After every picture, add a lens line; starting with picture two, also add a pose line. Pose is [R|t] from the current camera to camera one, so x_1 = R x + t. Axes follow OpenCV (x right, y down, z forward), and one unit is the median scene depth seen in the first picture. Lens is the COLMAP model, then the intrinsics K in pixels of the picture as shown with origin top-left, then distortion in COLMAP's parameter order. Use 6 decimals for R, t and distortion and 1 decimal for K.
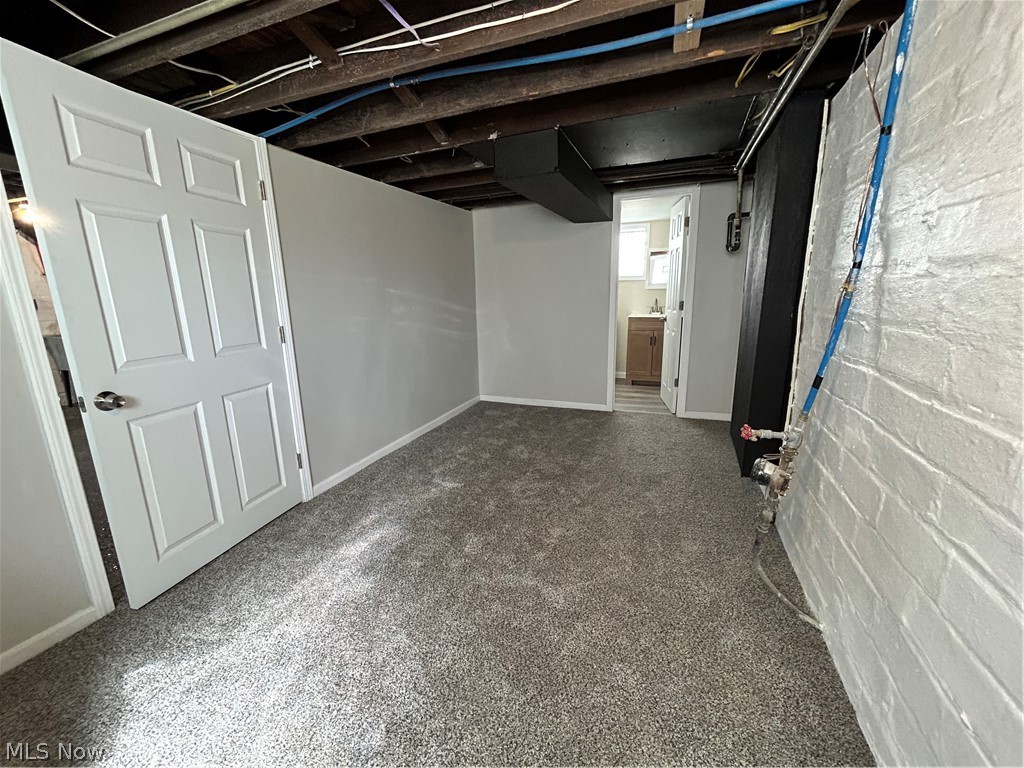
lens RADIAL K [[411.2, 0, 510.9], [0, 411.2, 381.5], [0, 0, 1]] dist [-0.000816, -0.000476]
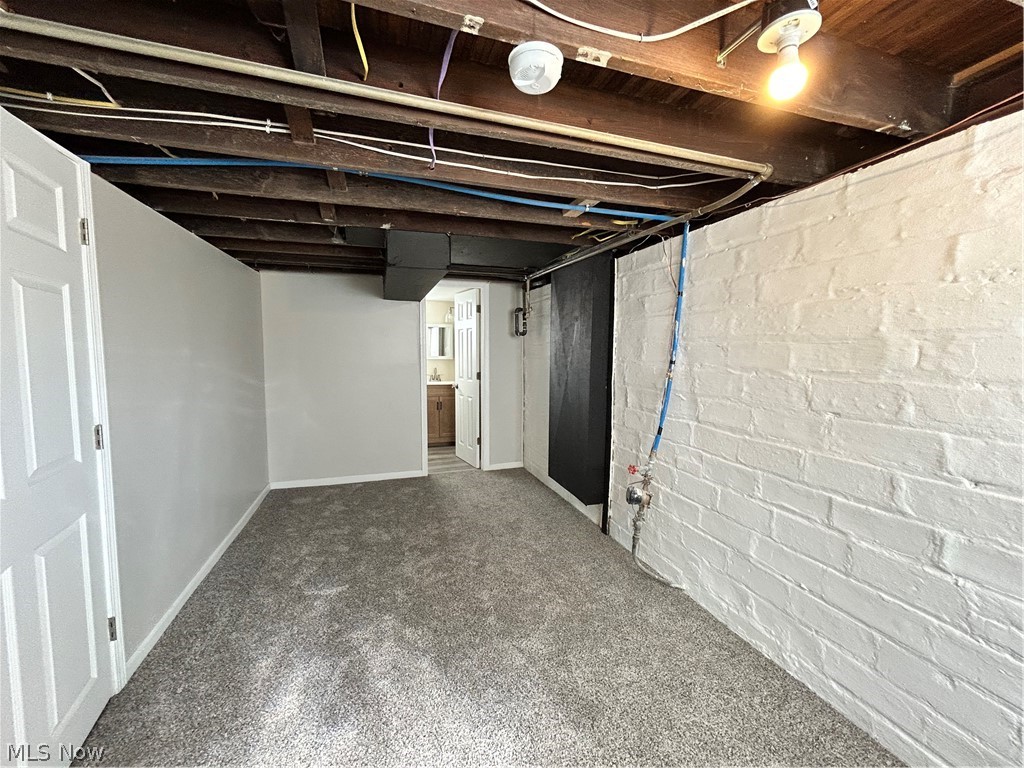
lens RADIAL K [[411.2, 0, 510.7], [0, 411.2, 381.8], [0, 0, 1]] dist [-0.000816, -0.000476]
pose [[0.773958, -0.023709, 0.632793, -0.380552], [0.115322, 0.987865, -0.104035, -0.046474], [-0.622648, 0.153493, 0.767300, 0.044493]]
